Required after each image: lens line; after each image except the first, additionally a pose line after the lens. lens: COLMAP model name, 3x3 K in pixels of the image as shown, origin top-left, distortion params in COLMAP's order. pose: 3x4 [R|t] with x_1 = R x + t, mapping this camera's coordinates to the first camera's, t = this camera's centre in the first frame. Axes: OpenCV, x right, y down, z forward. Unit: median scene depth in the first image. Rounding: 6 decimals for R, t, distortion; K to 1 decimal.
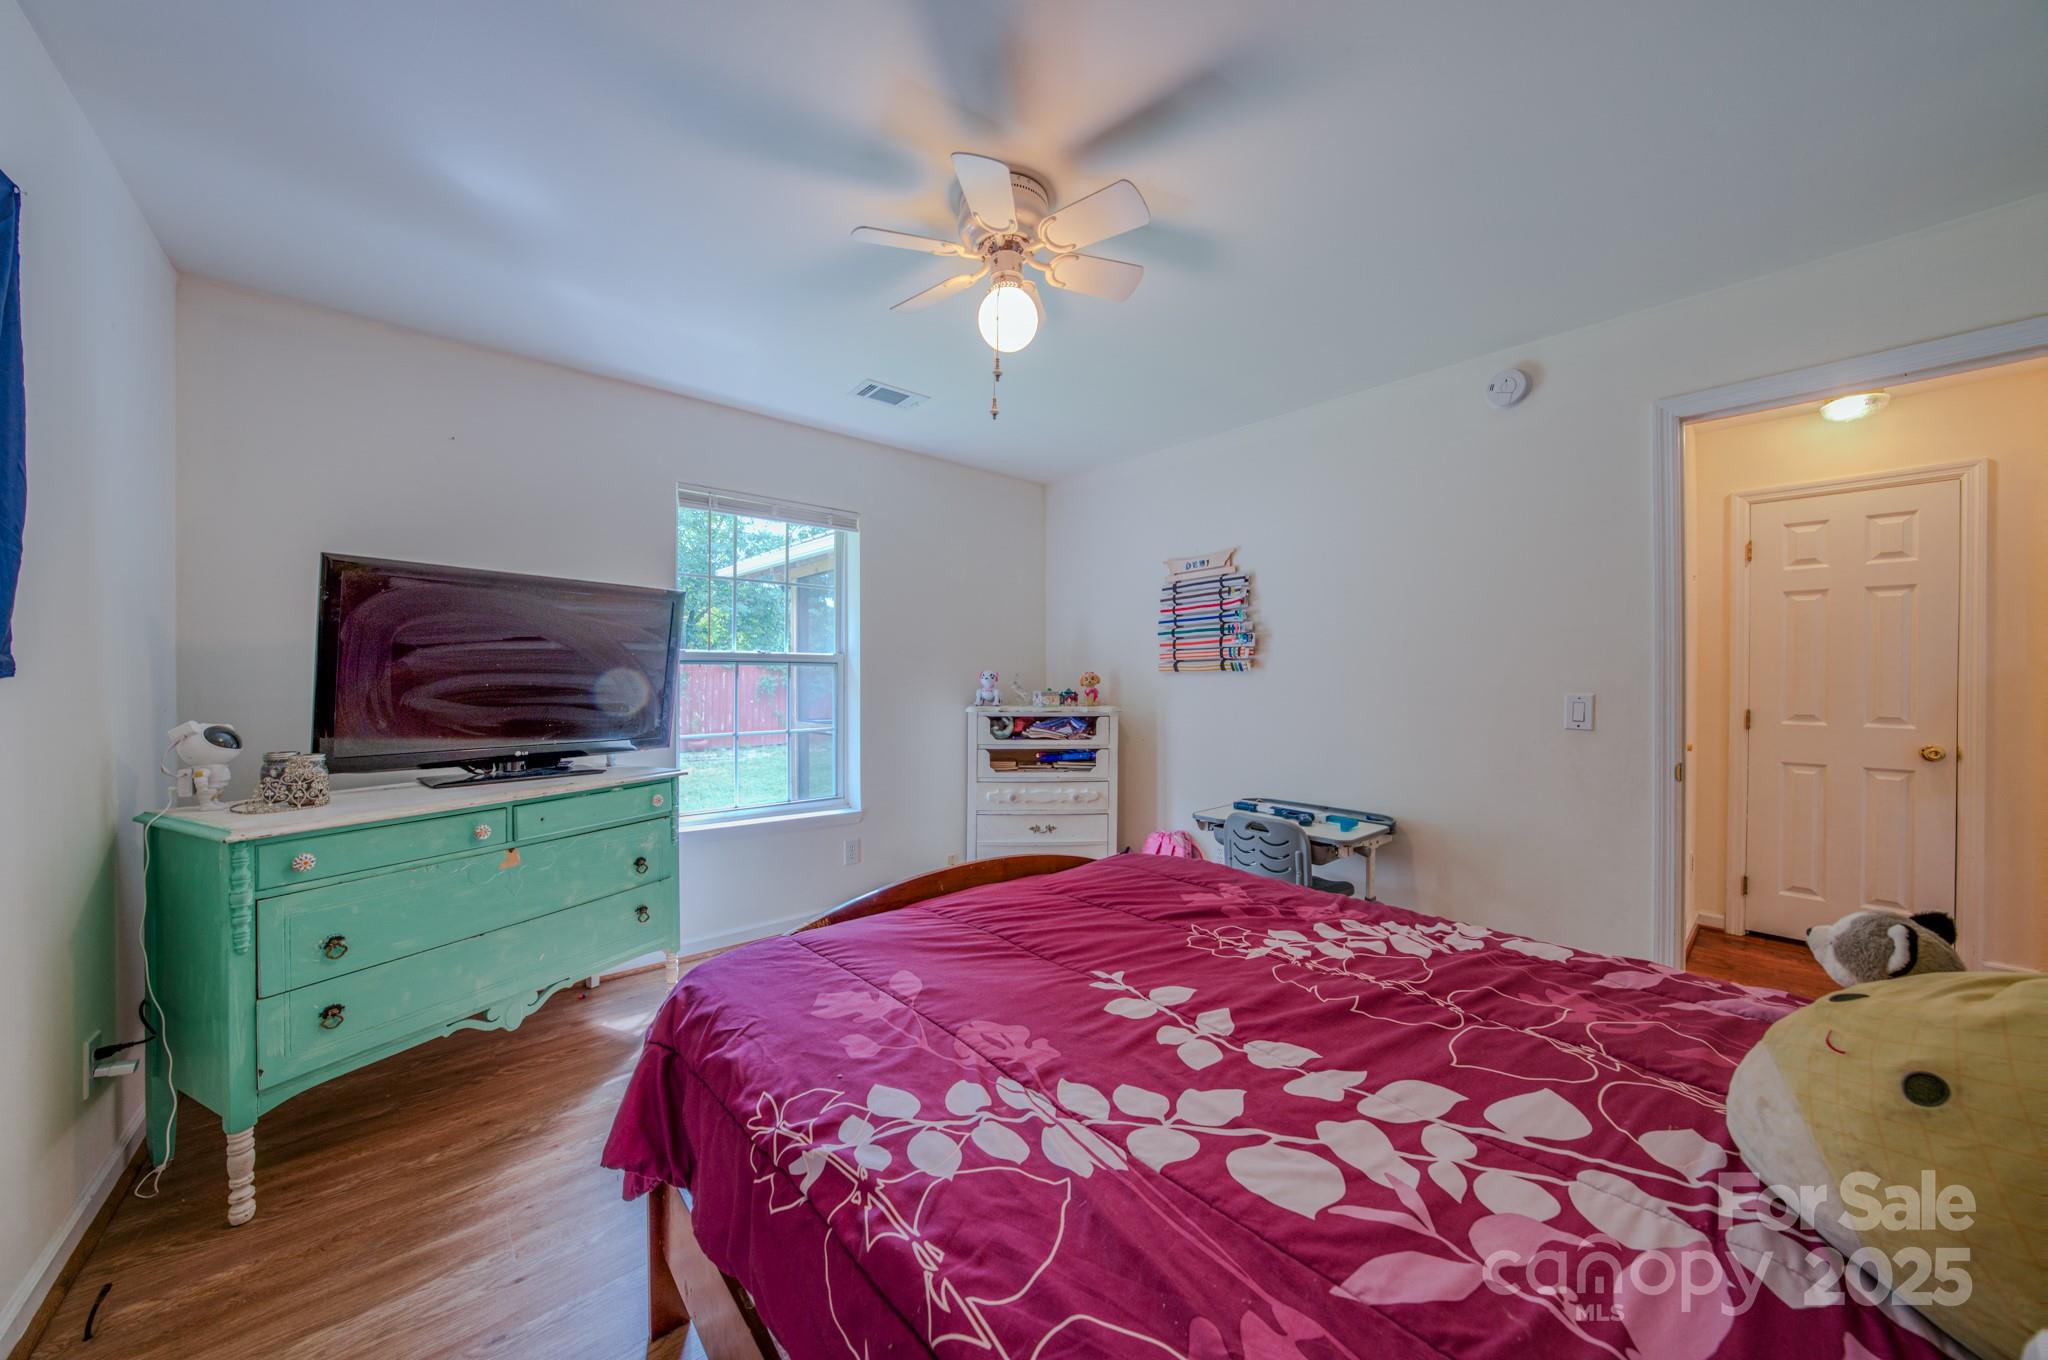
lens RADIAL K [[708.3, 0, 1016.1], [0, 708.3, 680.8], [0, 0, 1]] dist [-0.021592, 0.001244]
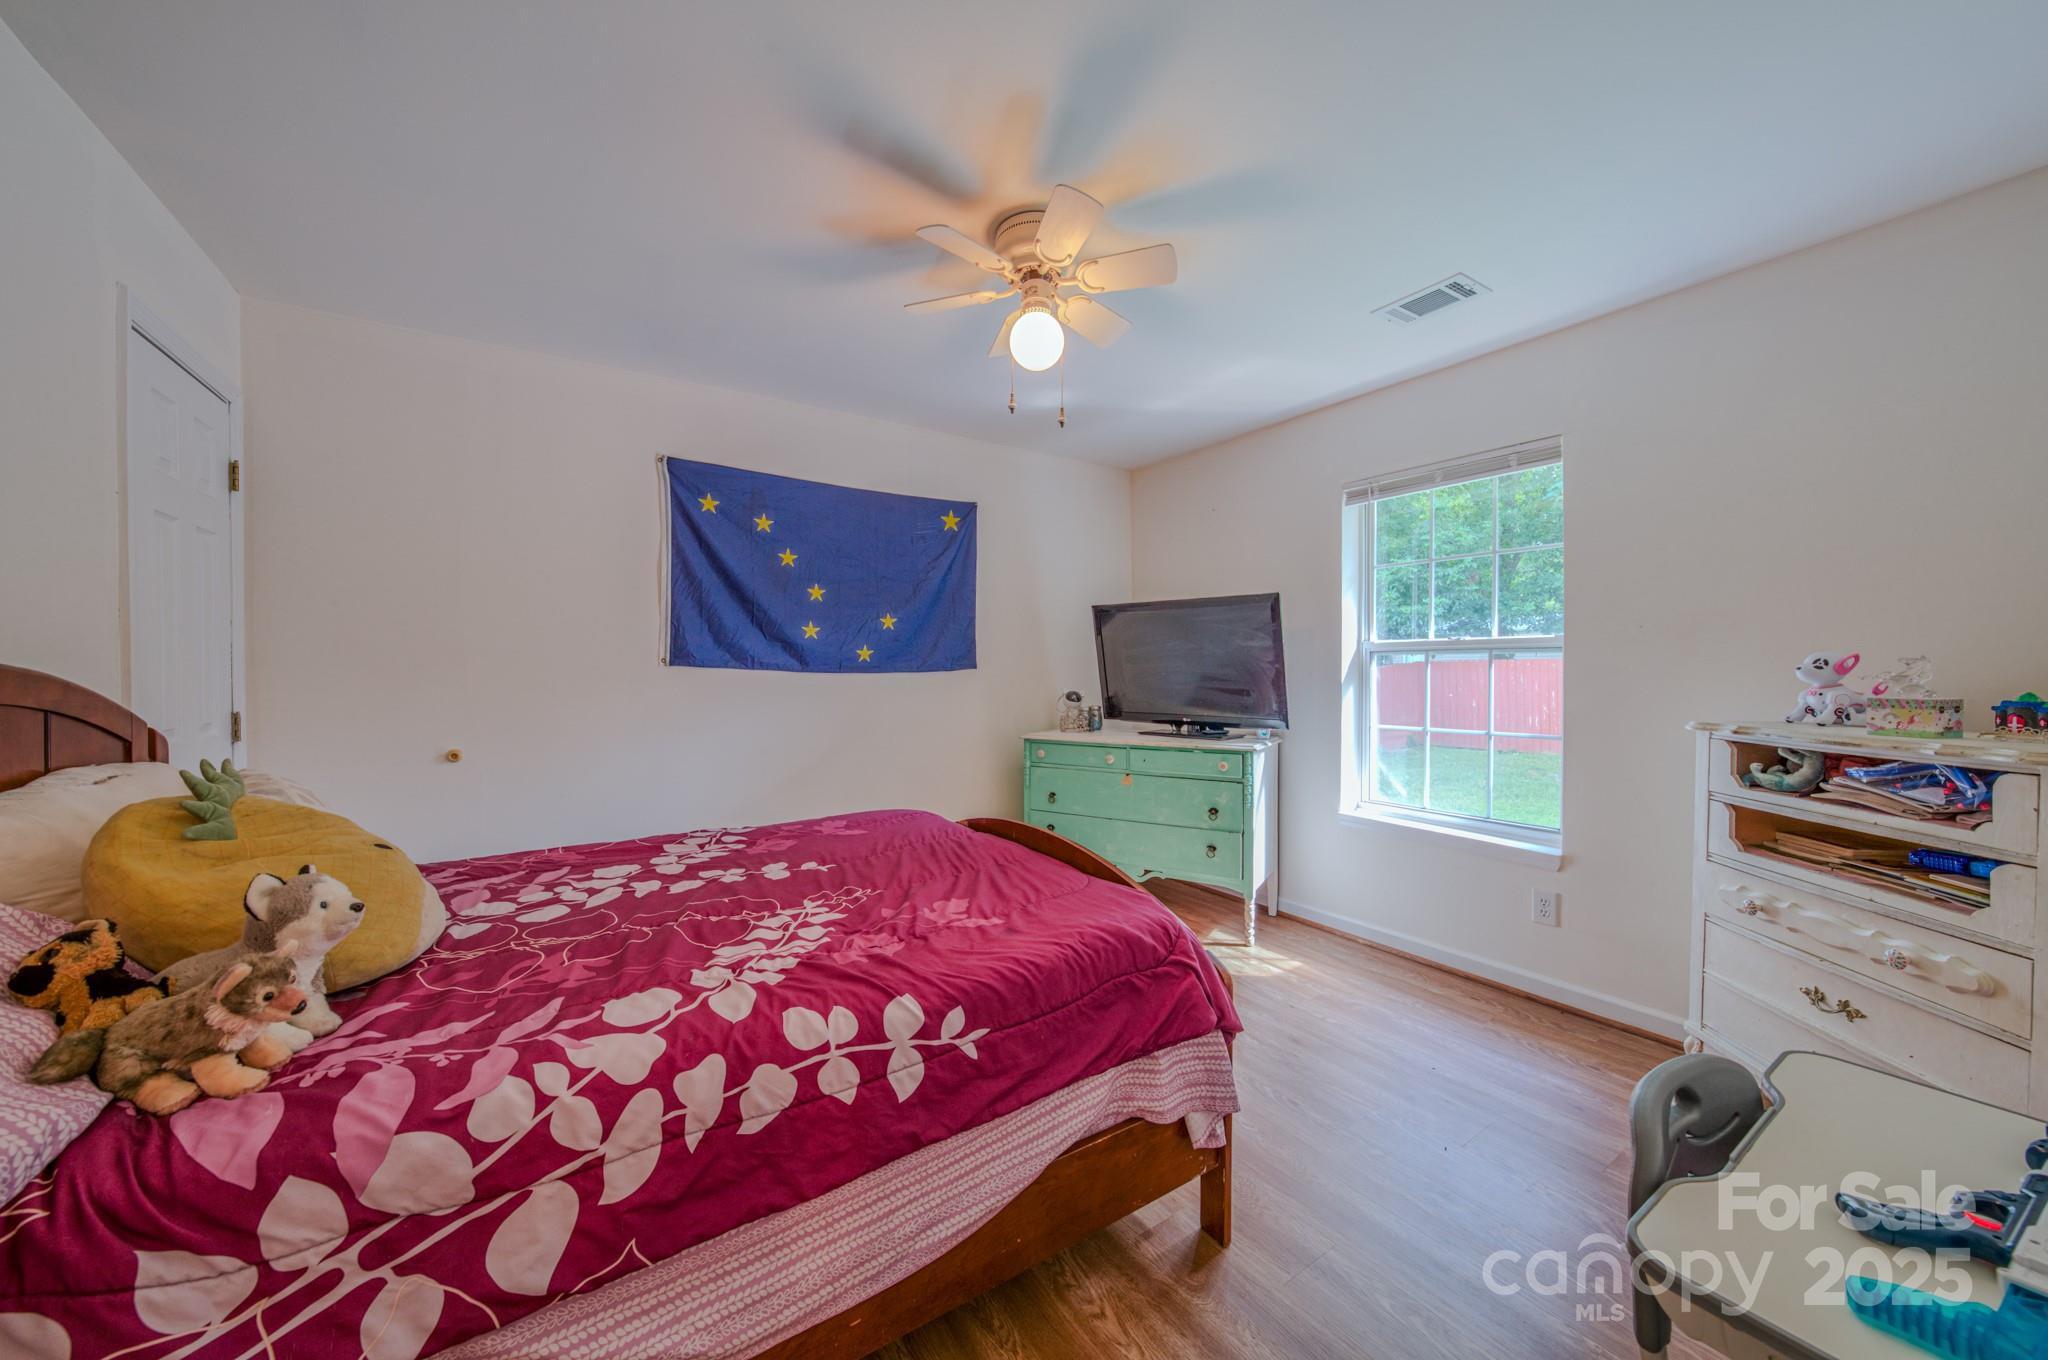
lens RADIAL K [[708.3, 0, 1024.6], [0, 708.3, 681.4], [0, 0, 1]] dist [-0.021592, 0.001244]
pose [[-0.127141, 0.016206, -0.991752, 1.093802], [-0.003230, 0.999854, 0.016752, -0.001884], [0.991879, 0.005334, -0.127070, 1.132346]]
